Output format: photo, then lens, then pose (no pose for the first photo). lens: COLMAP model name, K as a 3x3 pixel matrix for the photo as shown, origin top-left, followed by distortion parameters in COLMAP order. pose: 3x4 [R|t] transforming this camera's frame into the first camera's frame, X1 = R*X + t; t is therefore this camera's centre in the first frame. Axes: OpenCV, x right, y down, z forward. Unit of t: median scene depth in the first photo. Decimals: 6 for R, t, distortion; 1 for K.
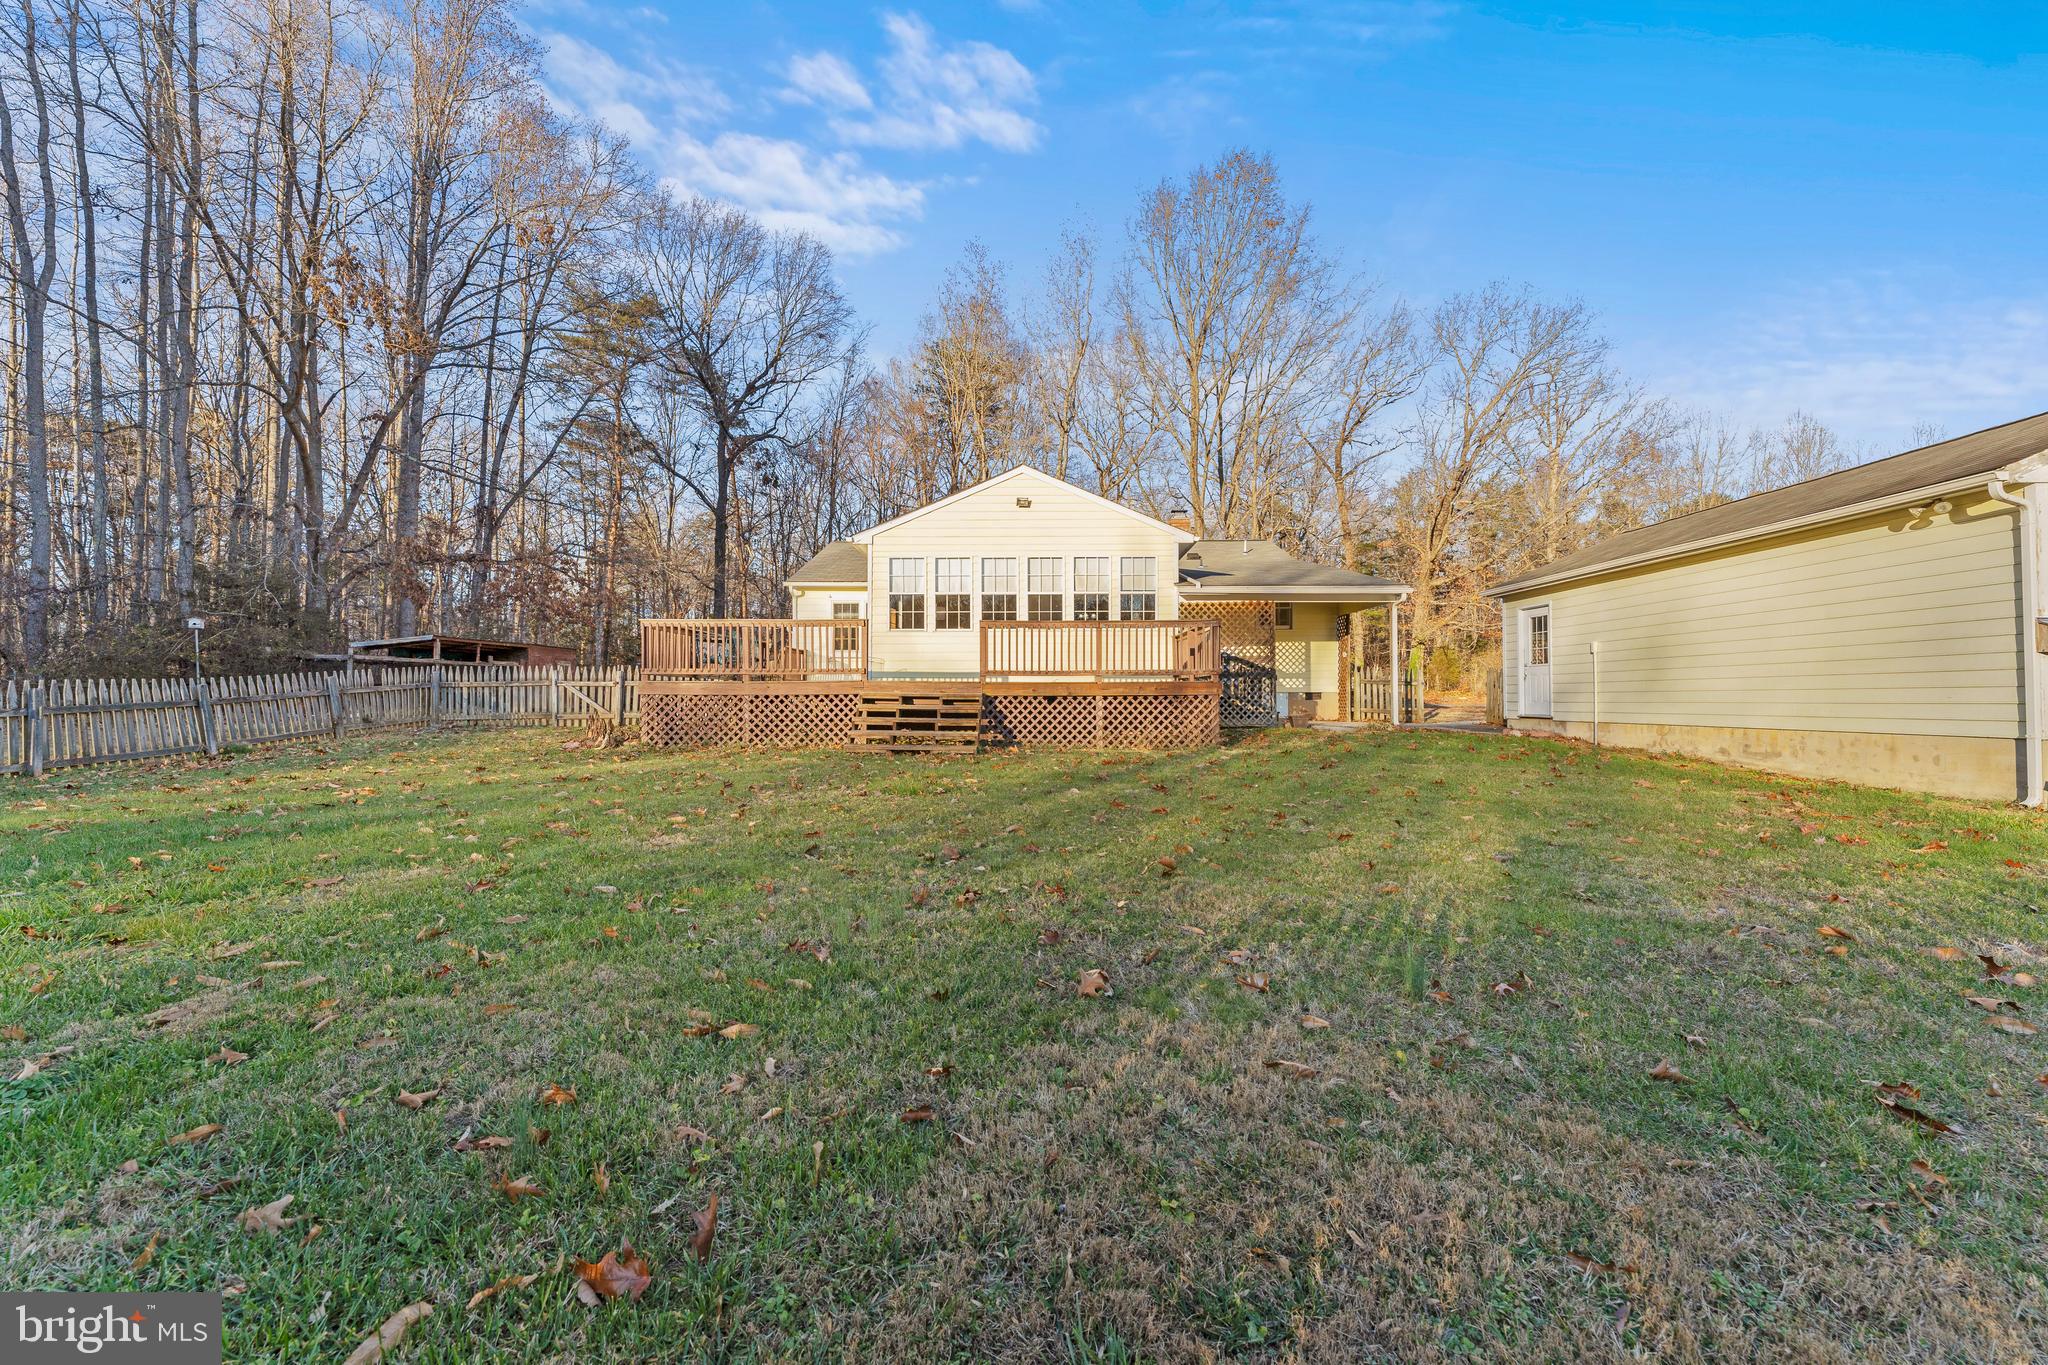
lens RADIAL K [[813.8, 0, 1025.0], [0, 813.8, 680.0], [0, 0, 1]] dist [0.002491, -0.000415]
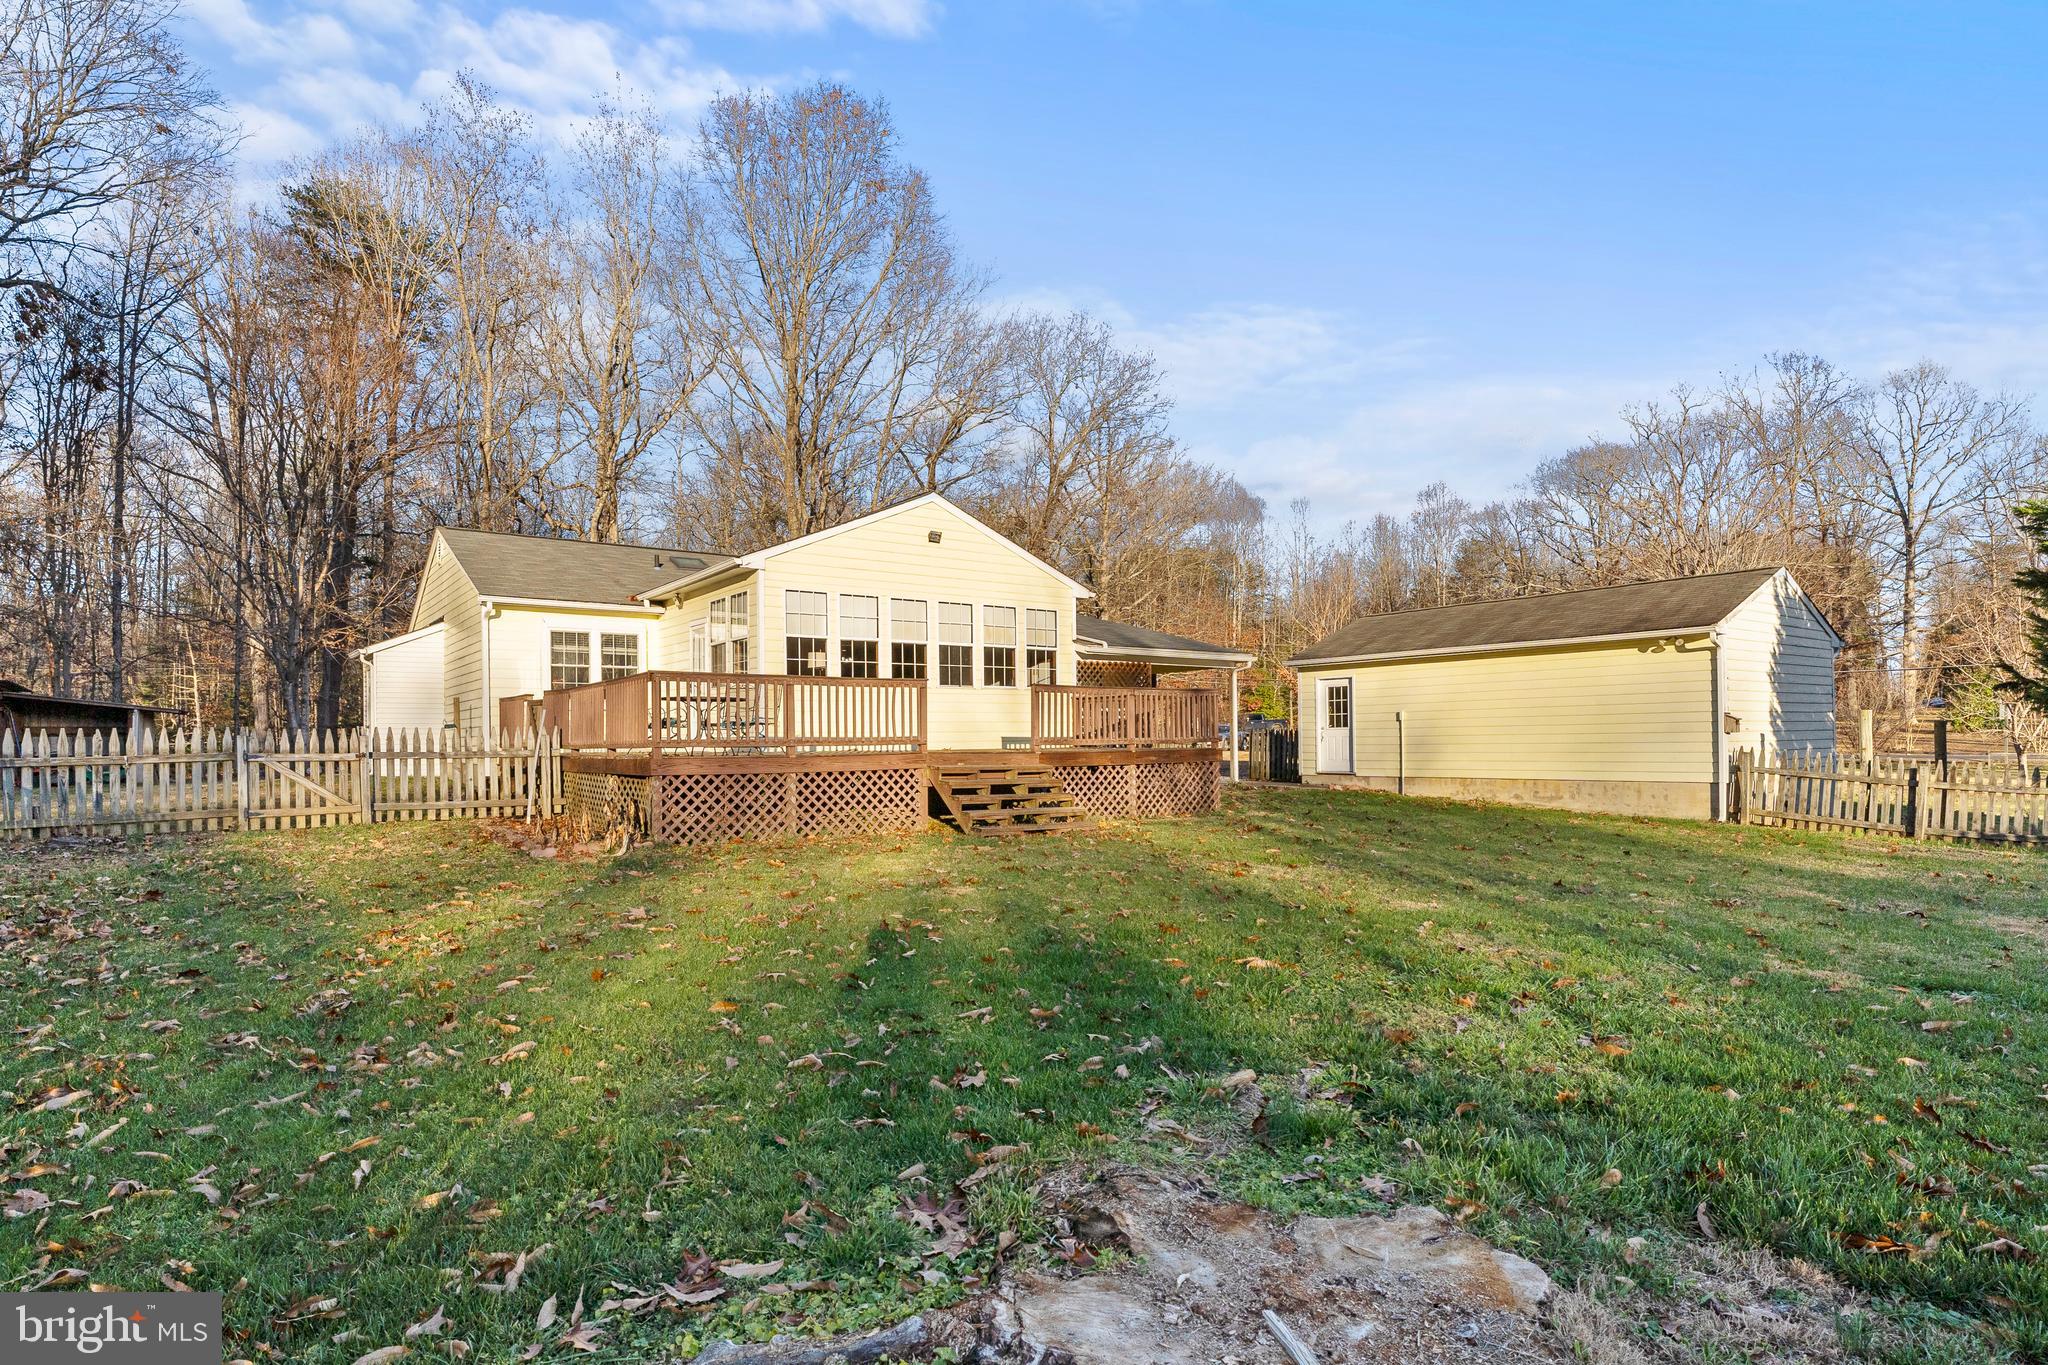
lens RADIAL K [[1081.3, 0, 1046.8], [0, 1081.3, 738.8], [0, 0, 1]] dist [0.001596, -0.000223]
pose [[0.792349, -0.005664, 0.610042, -0.595732], [-0.003264, 0.999903, 0.013523, -0.021757], [-0.610059, -0.012706, 0.792254, 0.028415]]
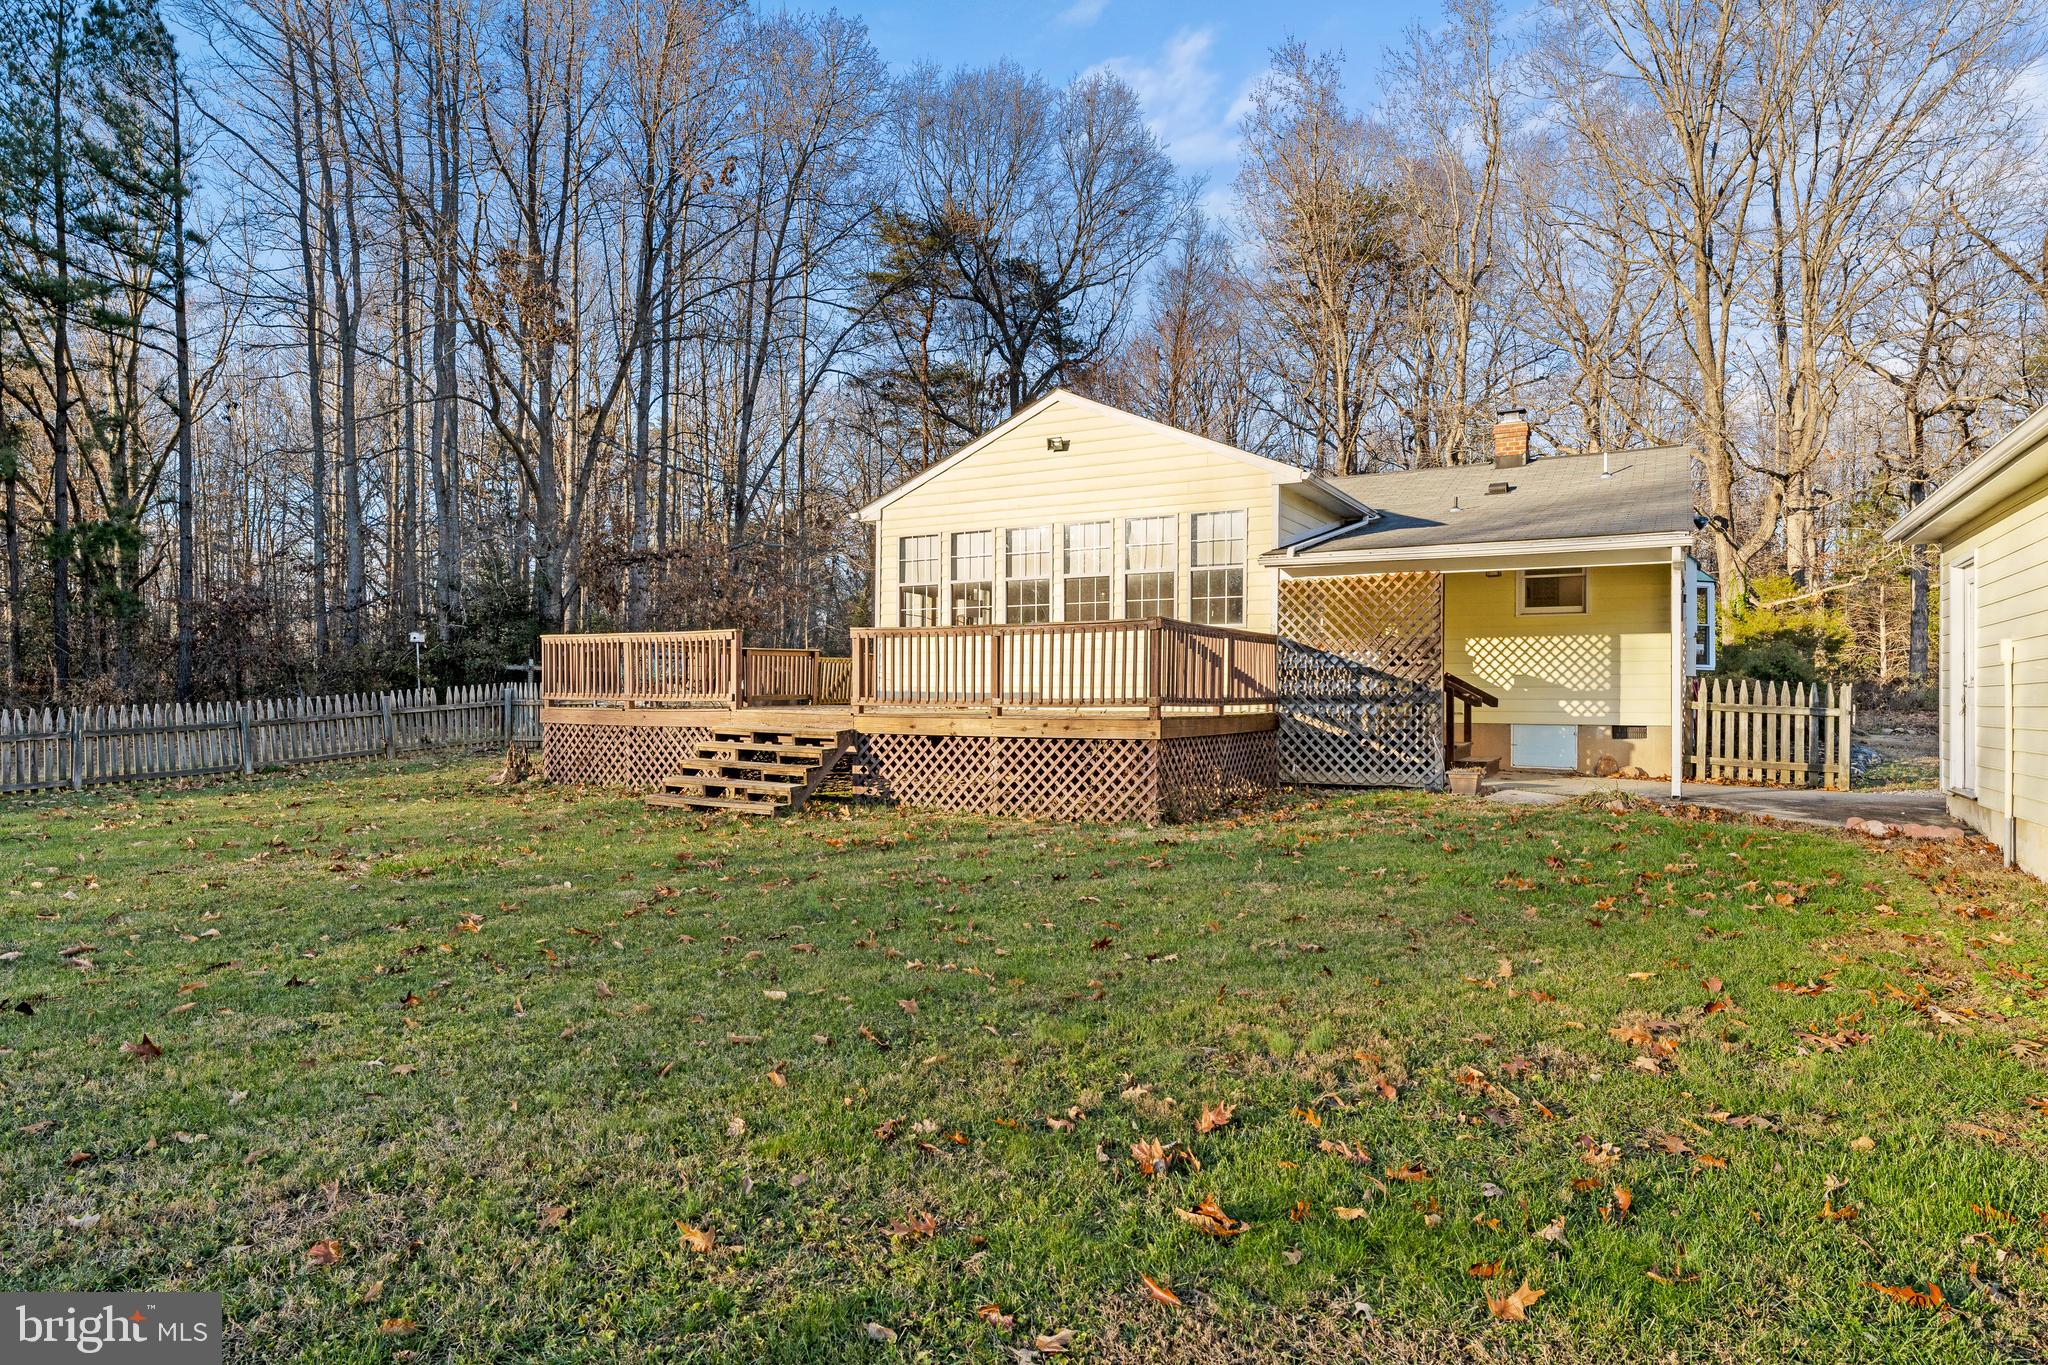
lens RADIAL K [[1143.9, 0, 1024.0], [0, 1143.9, 682.5], [0, 0, 1]] dist [-0.000609, -0.000617]
pose [[0.875182, 0.000139, -0.483794, 0.435761], [0.003386, 0.999974, 0.006412, -0.023909], [0.483782, -0.007249, 0.875159, 0.140002]]
